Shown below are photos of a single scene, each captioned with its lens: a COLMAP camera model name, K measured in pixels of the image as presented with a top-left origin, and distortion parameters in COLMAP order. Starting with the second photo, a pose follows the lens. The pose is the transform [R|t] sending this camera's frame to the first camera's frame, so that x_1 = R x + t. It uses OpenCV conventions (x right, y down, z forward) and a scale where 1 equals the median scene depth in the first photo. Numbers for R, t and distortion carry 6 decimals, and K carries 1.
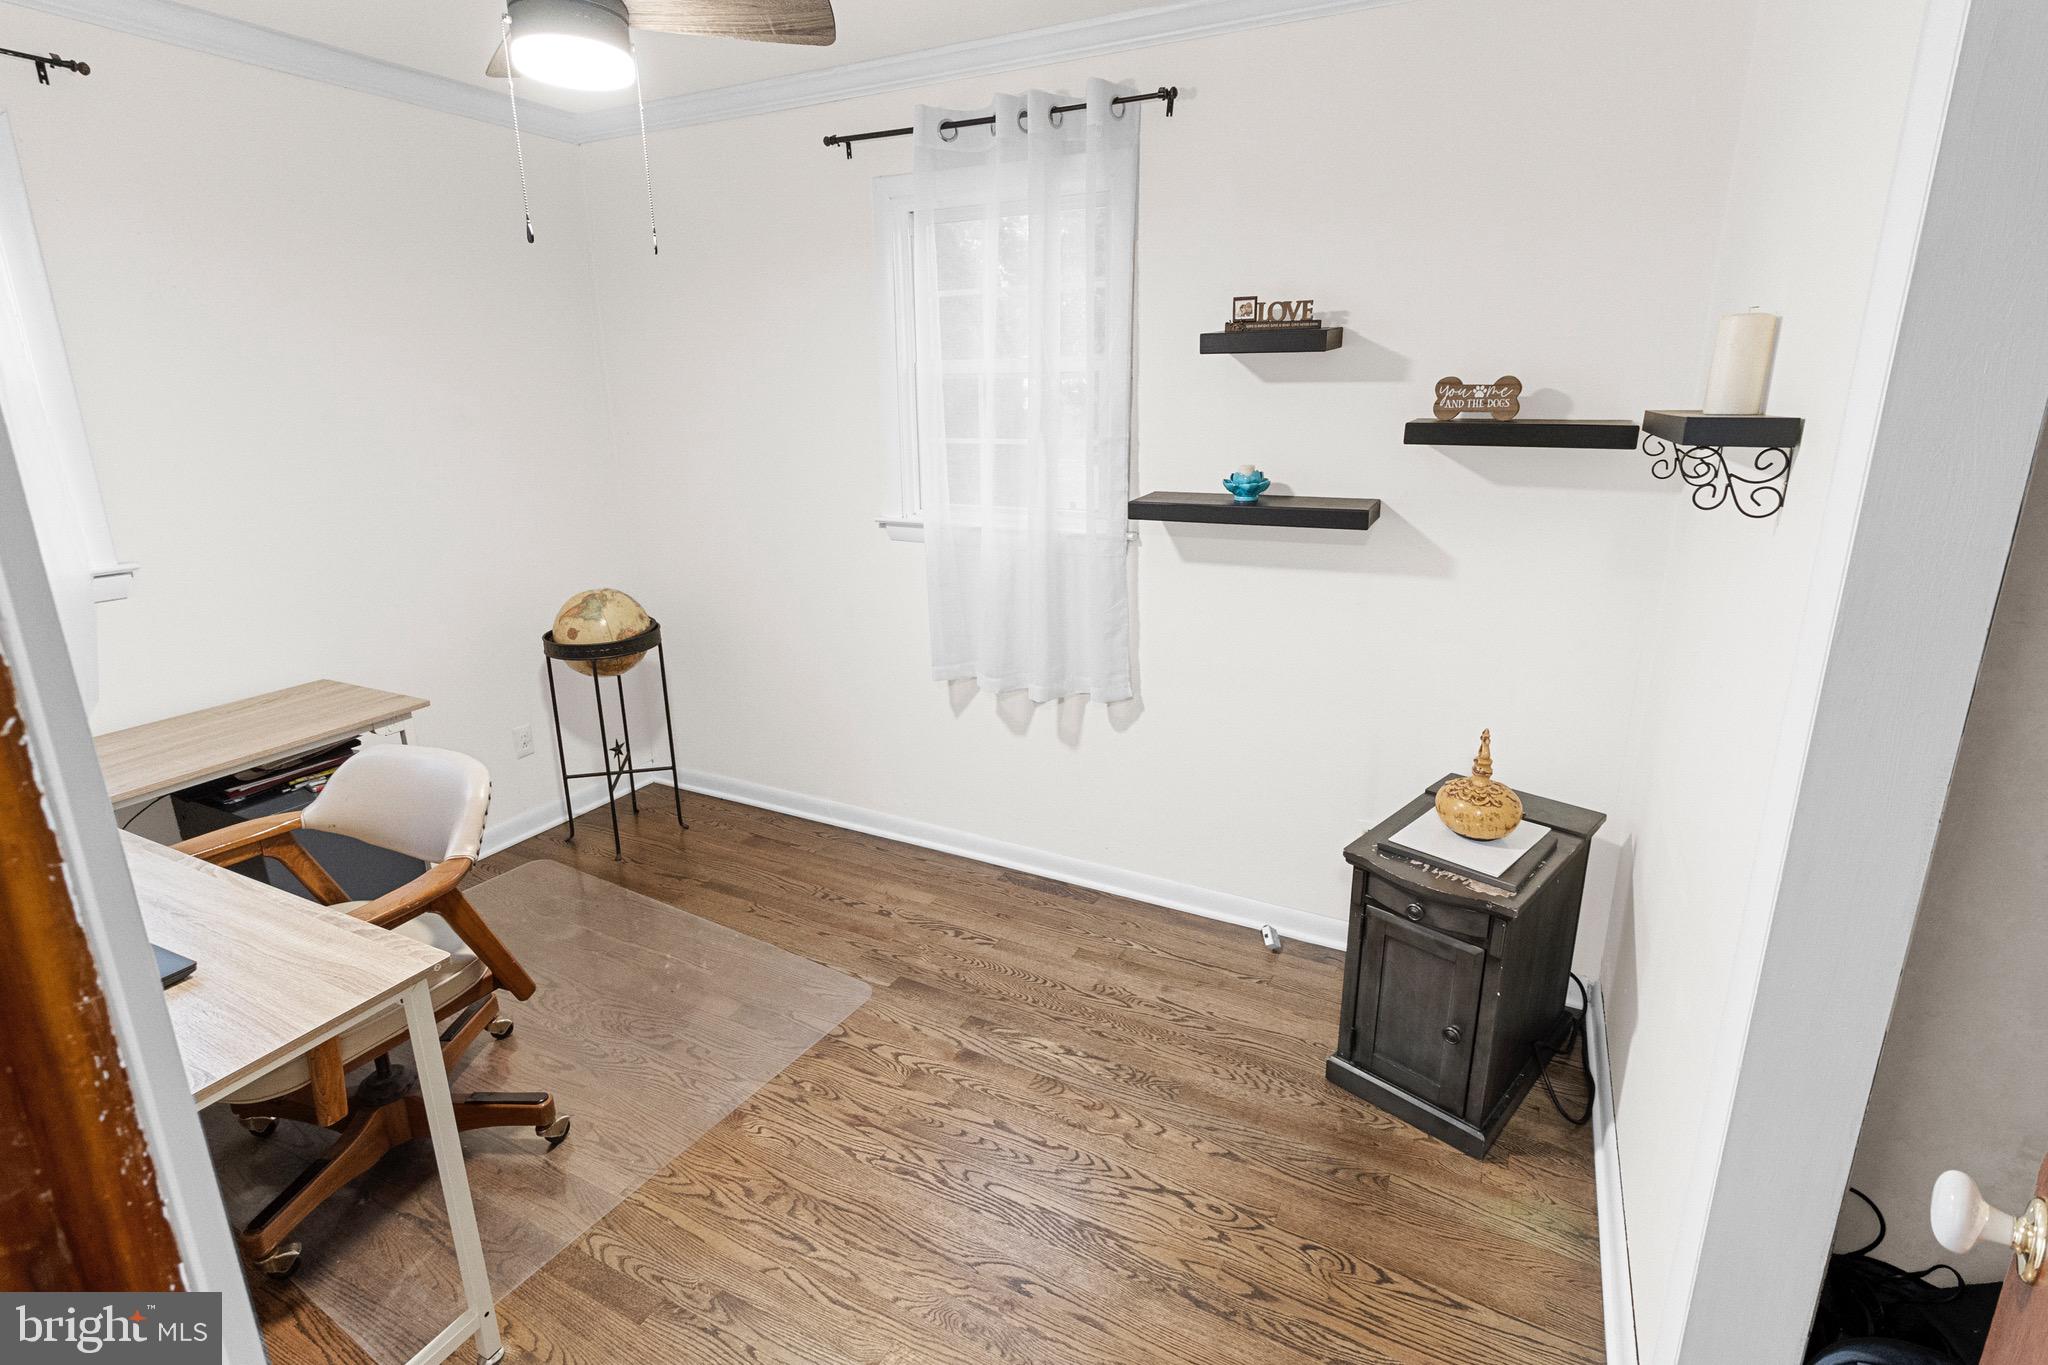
lens RADIAL K [[946.4, 0, 1033.1], [0, 946.4, 684.2], [0, 0, 1]] dist [0.002336, 0.002253]
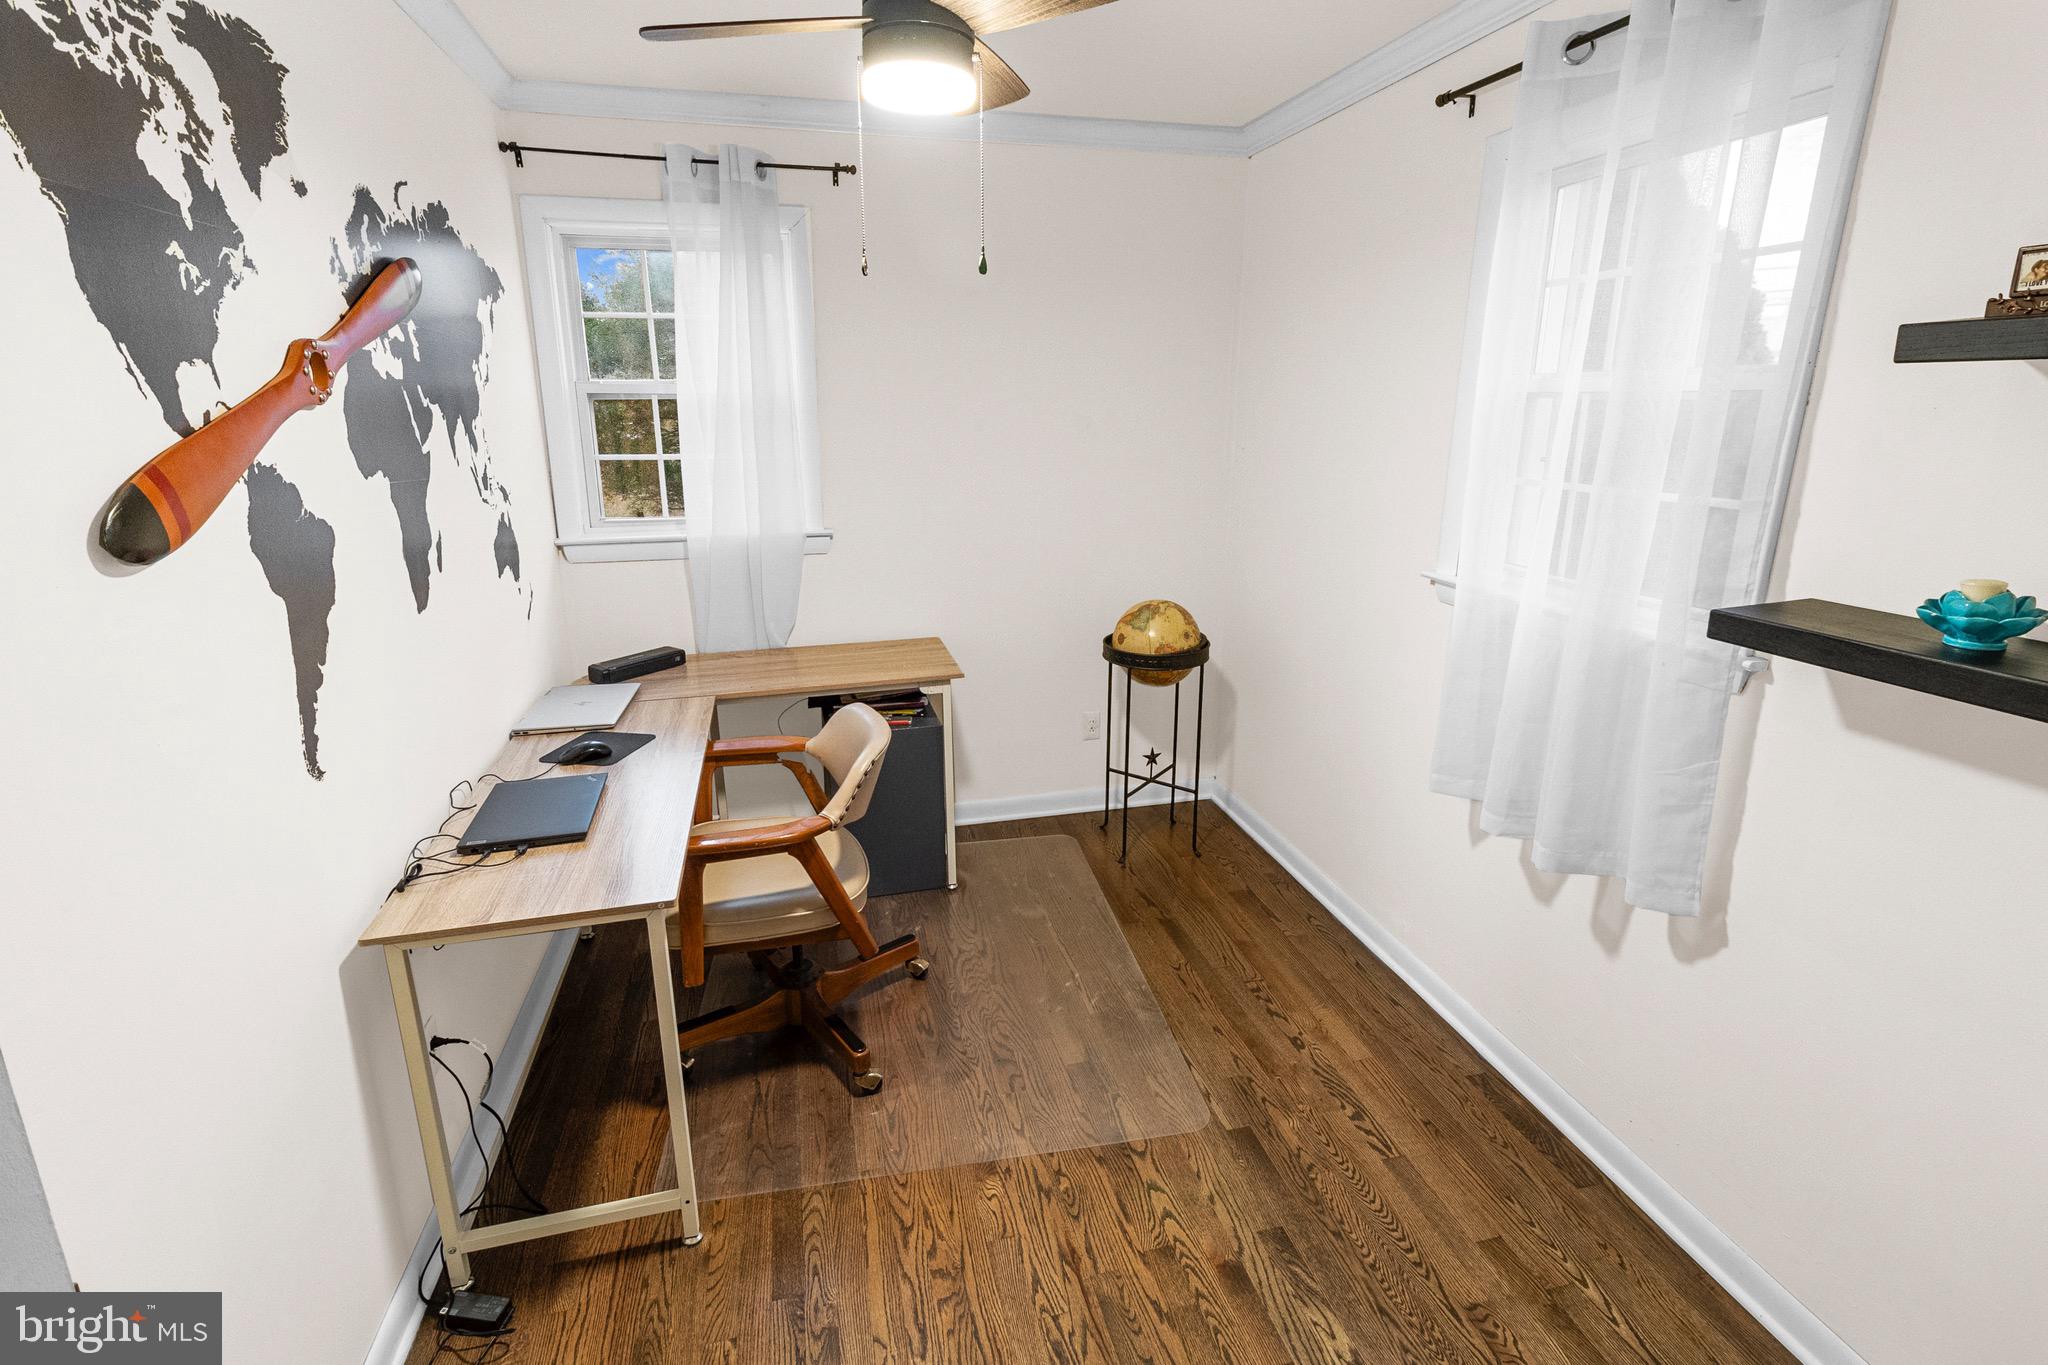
lens RADIAL K [[946.4, 0, 1026.0], [0, 946.4, 676.4], [0, 0, 1]] dist [0.002336, 0.002253]
pose [[0.657053, 0.221986, -0.720419, 0.257722], [-0.230110, 0.969110, 0.088745, -0.105451], [0.717865, 0.107466, 0.687837, 0.280935]]
